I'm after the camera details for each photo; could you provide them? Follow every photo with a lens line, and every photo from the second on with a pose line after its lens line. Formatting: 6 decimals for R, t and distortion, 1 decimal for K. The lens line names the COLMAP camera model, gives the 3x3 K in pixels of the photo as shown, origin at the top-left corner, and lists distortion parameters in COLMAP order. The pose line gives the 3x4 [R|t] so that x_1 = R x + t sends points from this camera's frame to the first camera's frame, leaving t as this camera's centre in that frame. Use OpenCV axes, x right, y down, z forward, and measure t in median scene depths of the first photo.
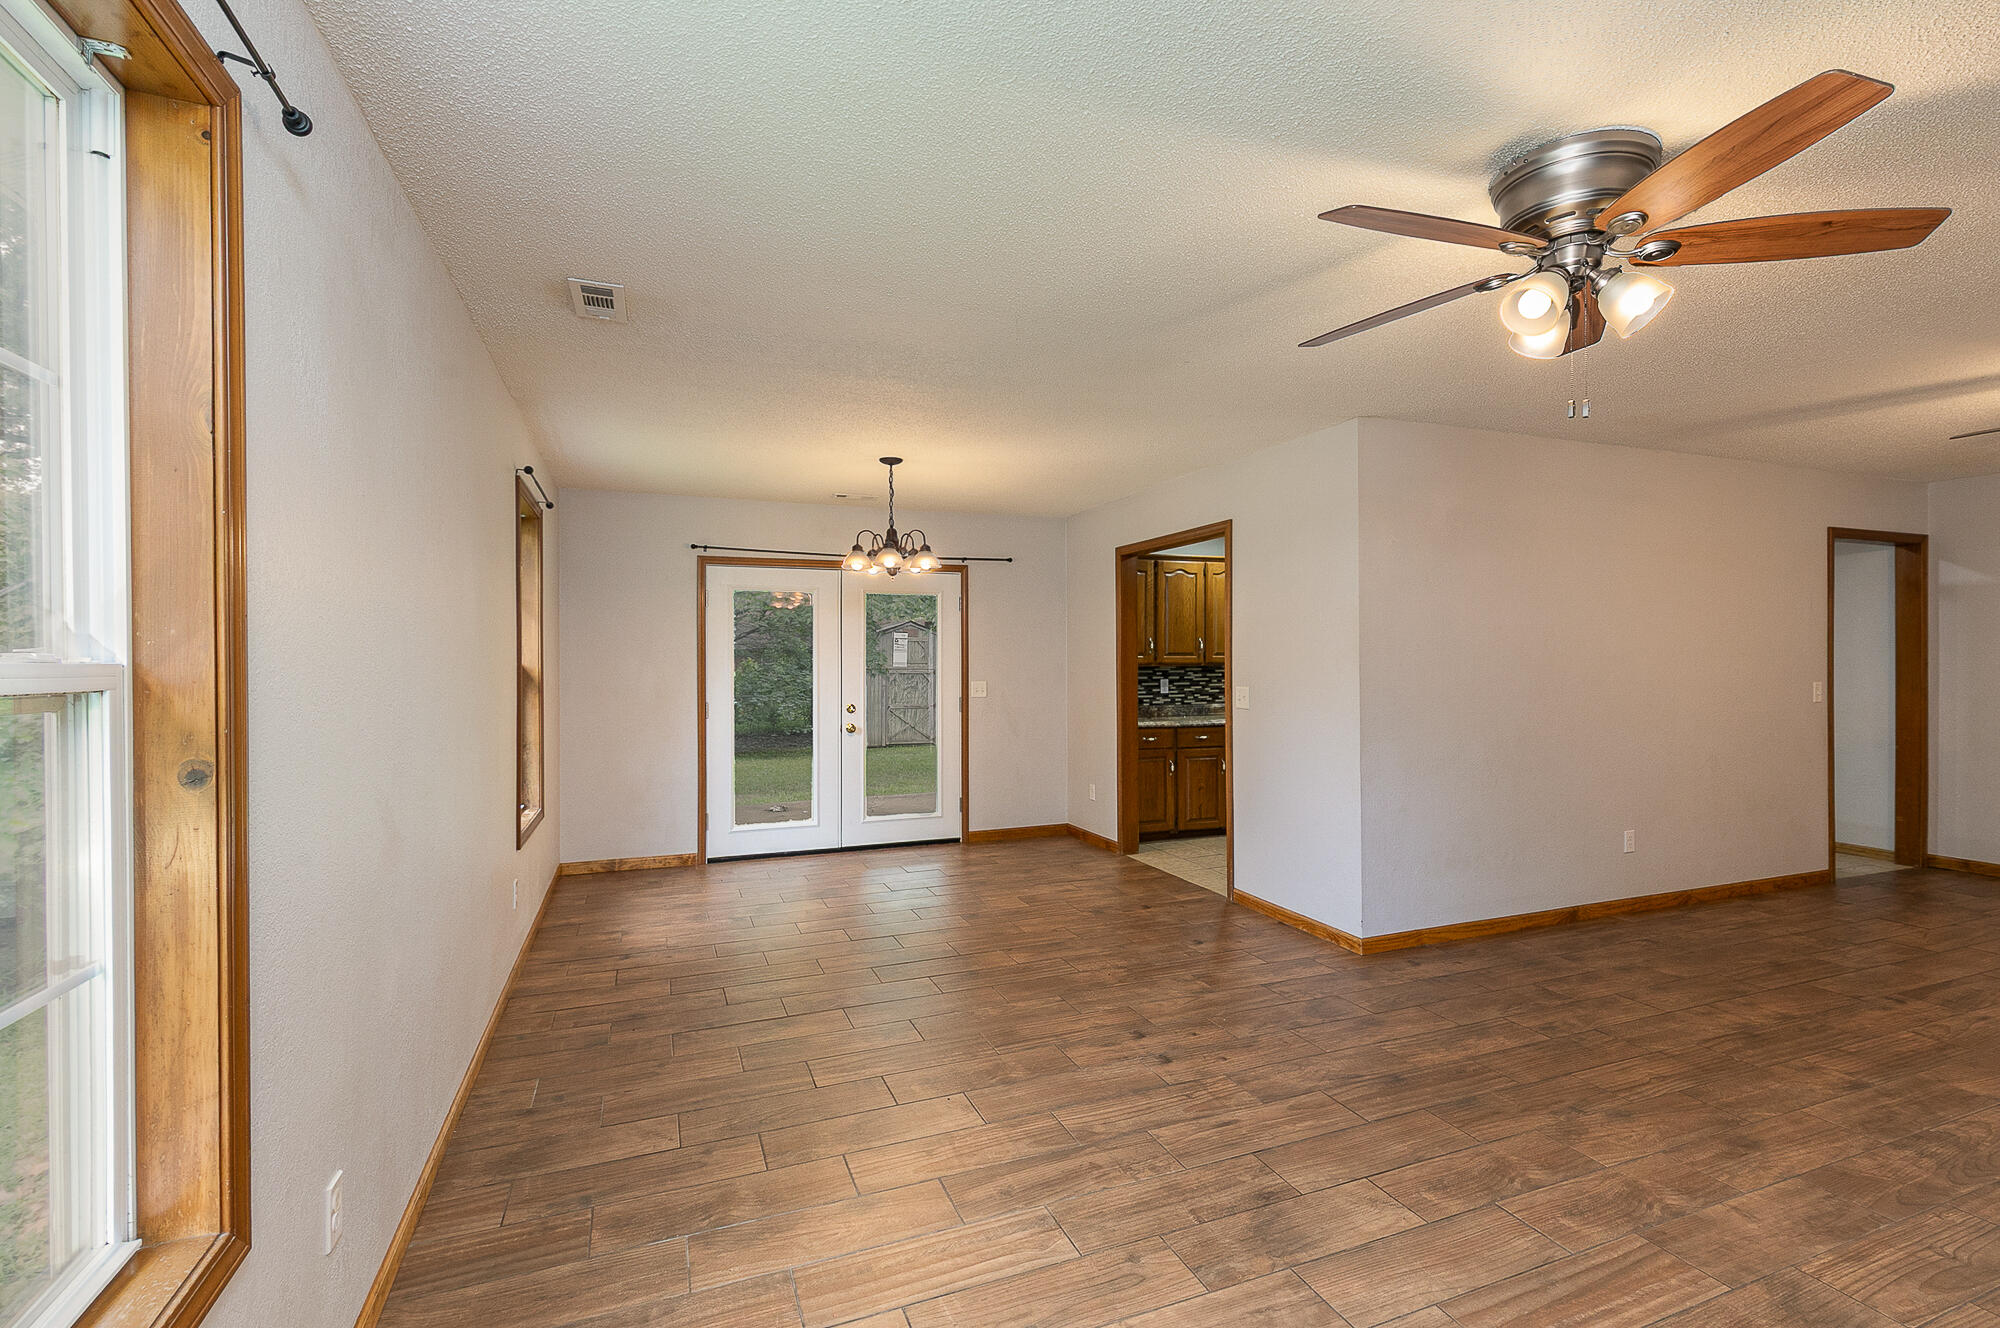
lens RADIAL K [[904.4, 0, 1008.2], [0, 904.4, 663.9], [0, 0, 1]] dist [0.000445, 0.000133]
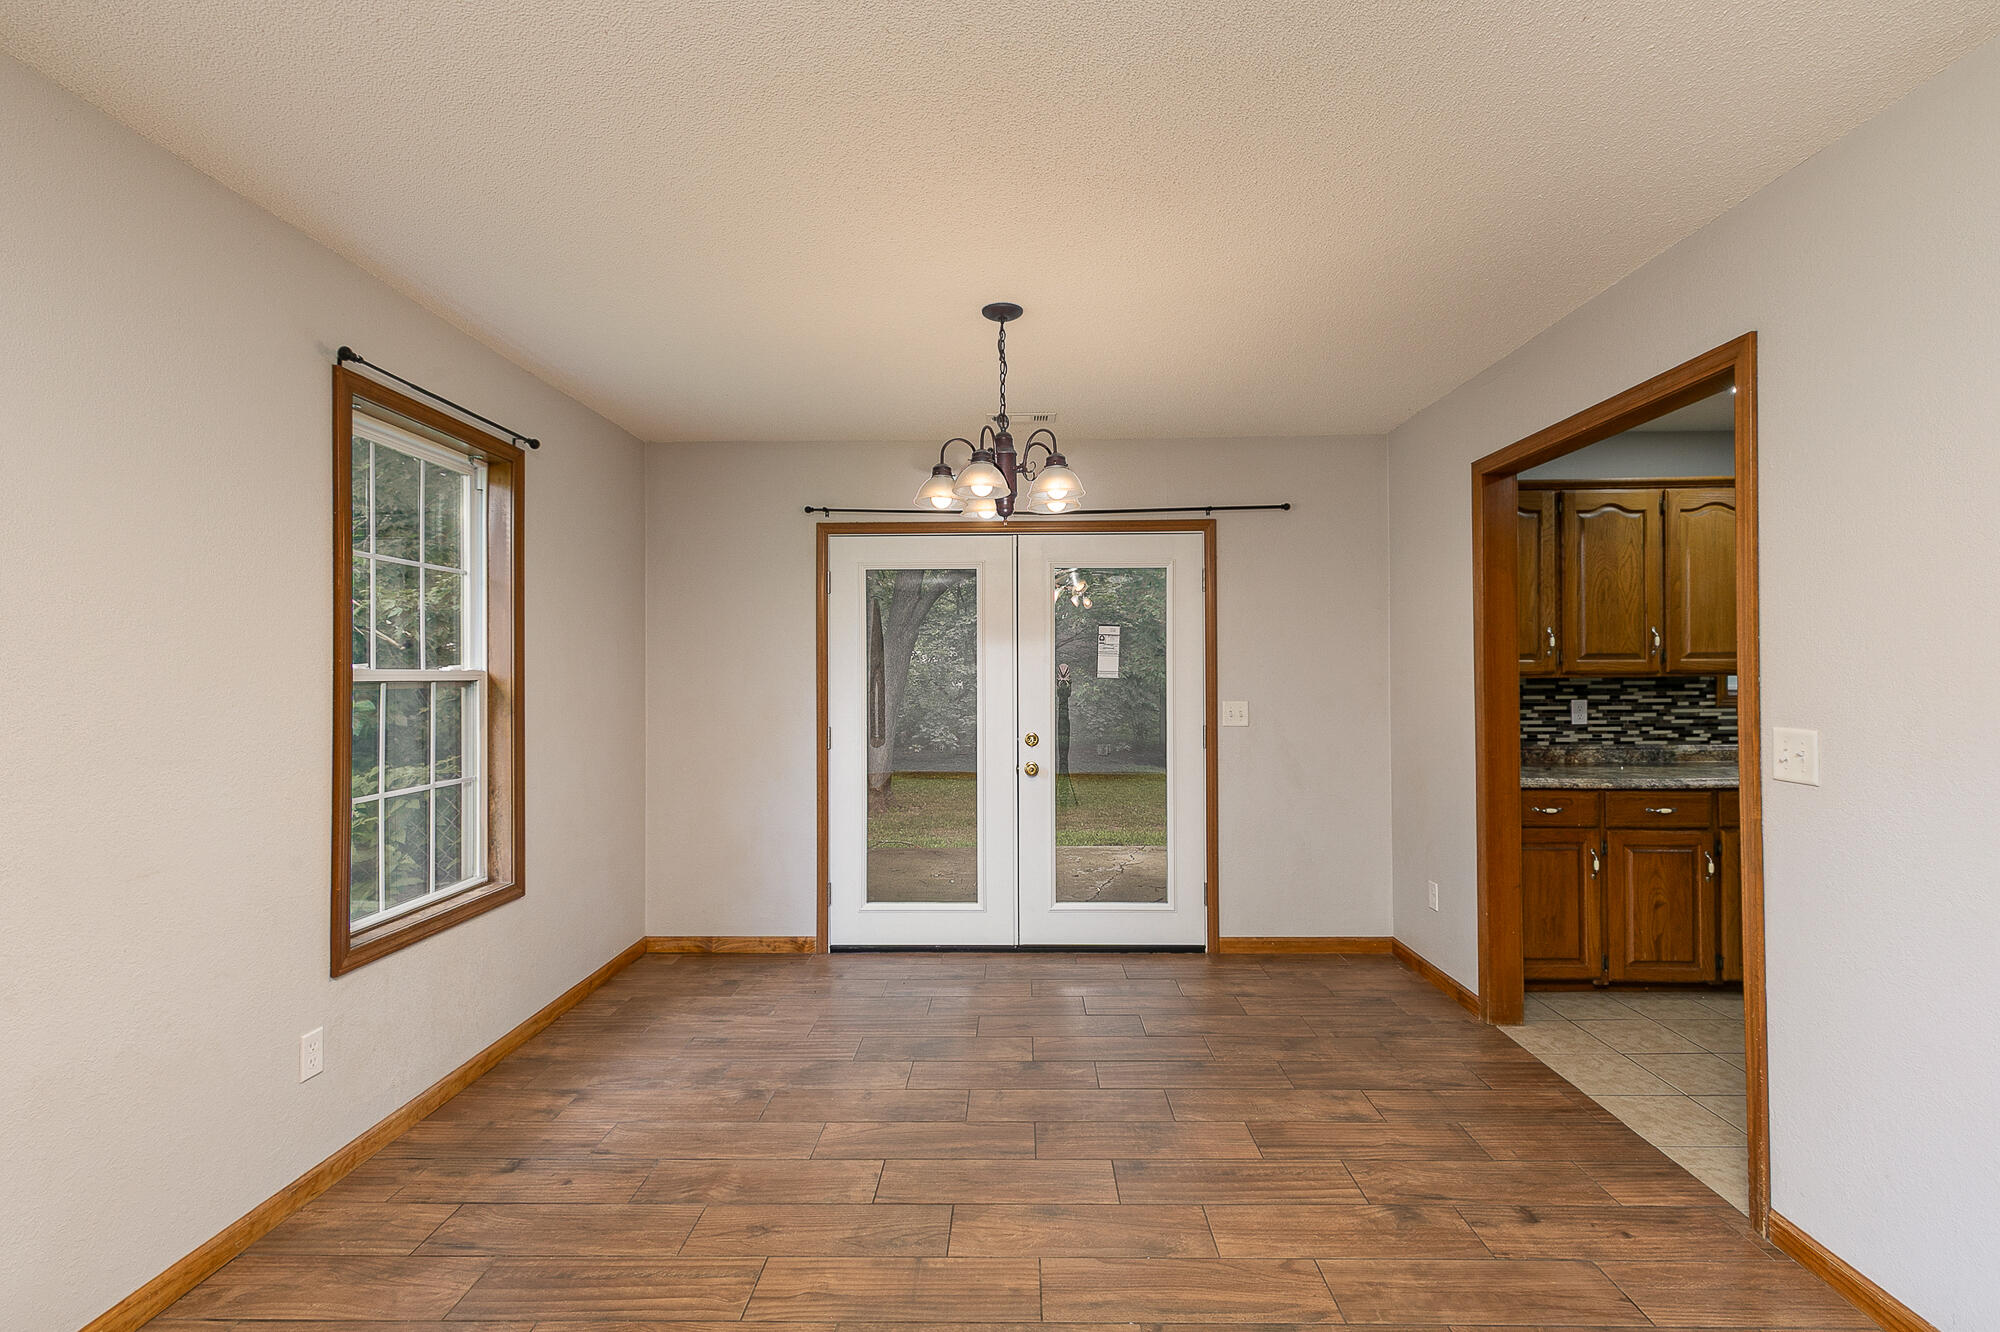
lens RADIAL K [[901.4, 0, 1004.1], [0, 901.4, 662.5], [0, 0, 1]] dist [0.004038, 0.000595]
pose [[0.920201, -0.004109, -0.391424, 0.067574], [-0.000797, 0.999923, -0.012372, 0.000242], [0.391445, 0.011697, 0.920127, 0.362294]]
